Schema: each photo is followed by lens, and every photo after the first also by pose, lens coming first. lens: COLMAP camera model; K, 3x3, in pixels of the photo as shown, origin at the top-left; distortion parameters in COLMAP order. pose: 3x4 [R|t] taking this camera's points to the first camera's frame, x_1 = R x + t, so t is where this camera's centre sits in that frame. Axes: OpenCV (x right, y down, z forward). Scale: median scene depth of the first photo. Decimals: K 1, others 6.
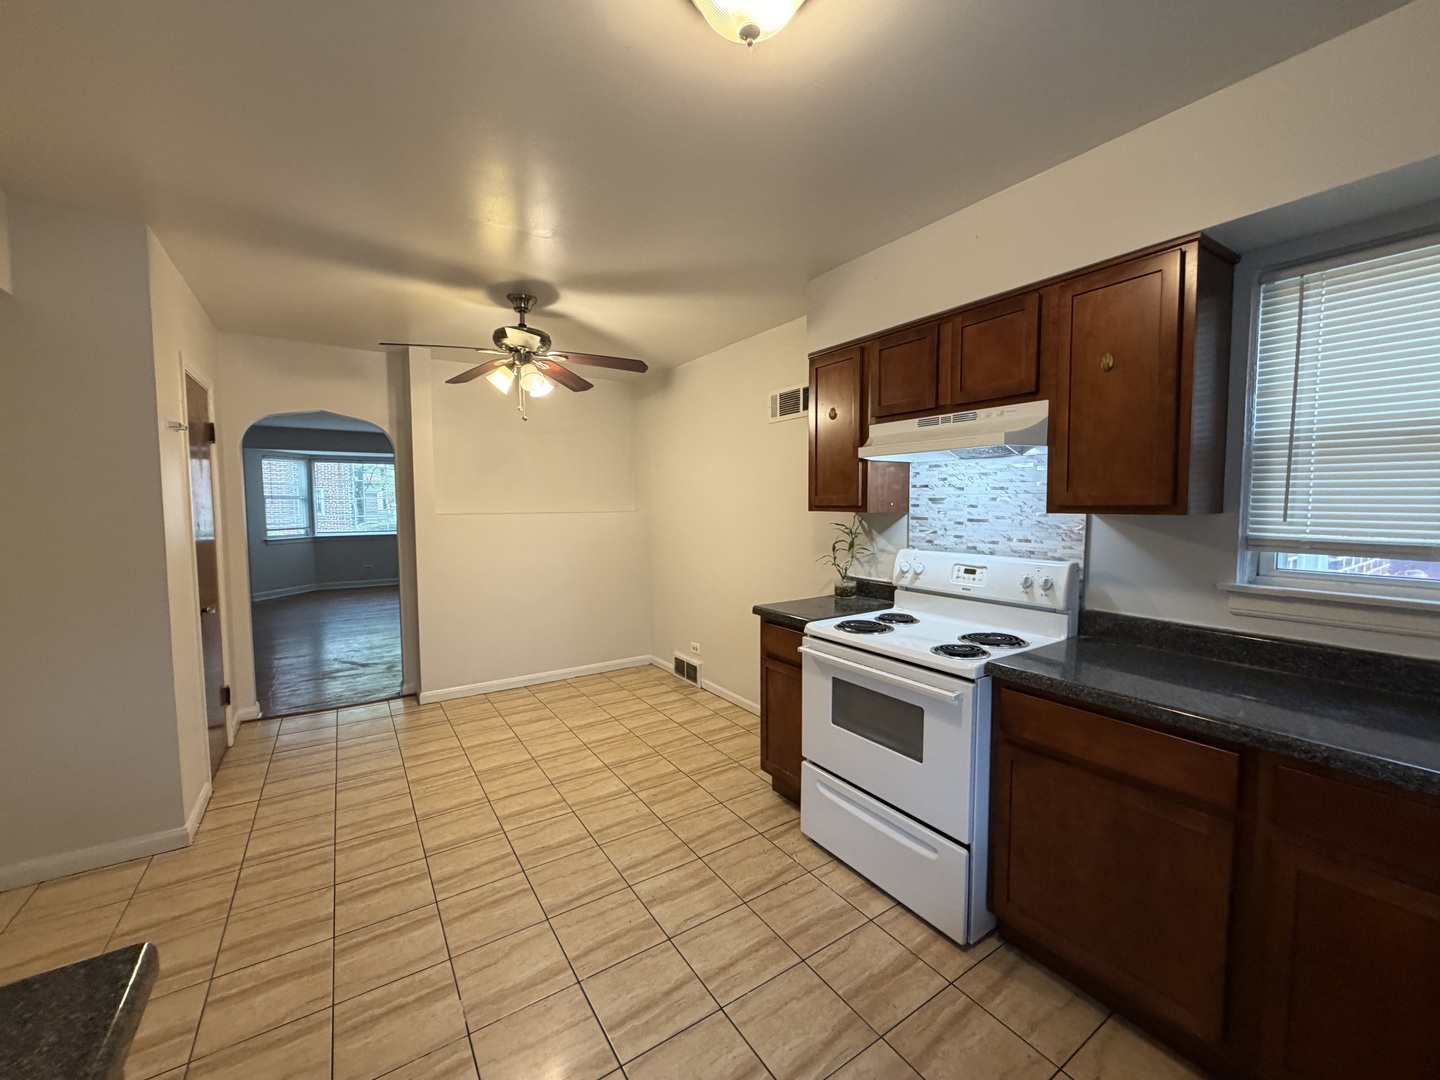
lens RADIAL K [[573.8, 0, 716.4], [0, 573.8, 539.6], [0, 0, 1]] dist [-0.000799, 0.000401]
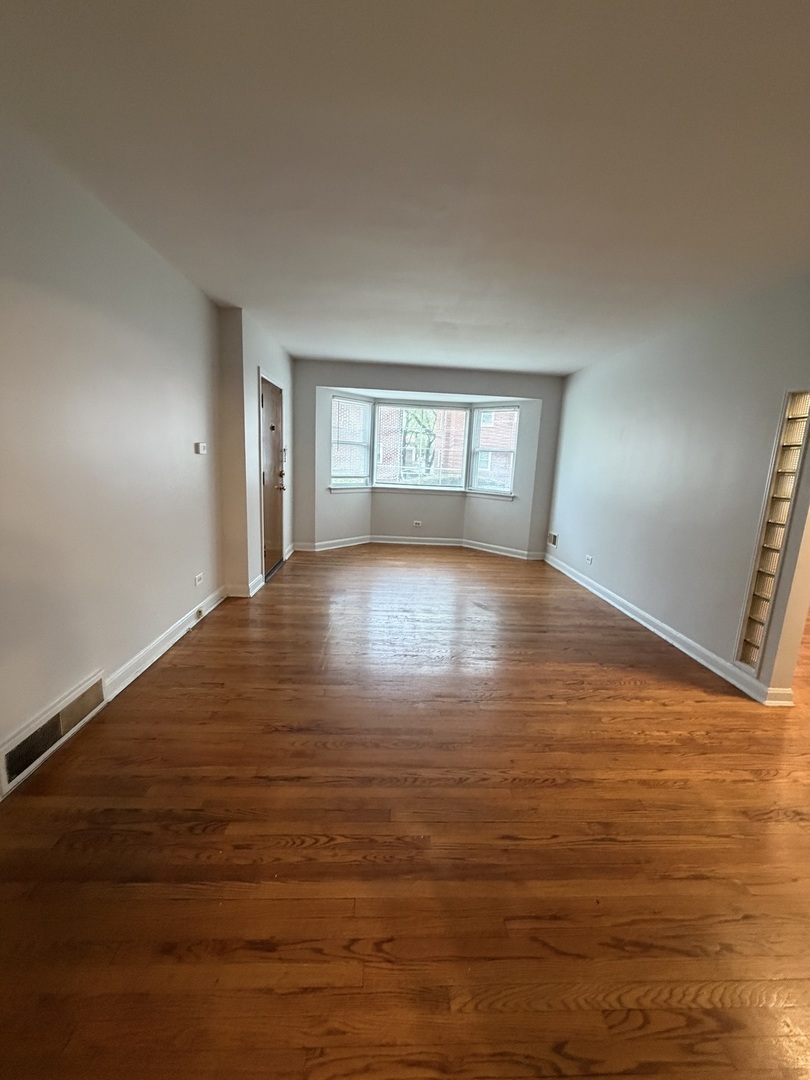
lens RADIAL K [[430.4, 0, 405.0], [0, 430.4, 536.3], [0, 0, 1]] dist [-0.000799, 0.000401]
pose [[0.855694, 0.140405, -0.498071, -1.020609], [-0.087437, 0.987878, 0.128262, -0.071819], [0.510042, -0.066203, 0.857598, 1.458272]]
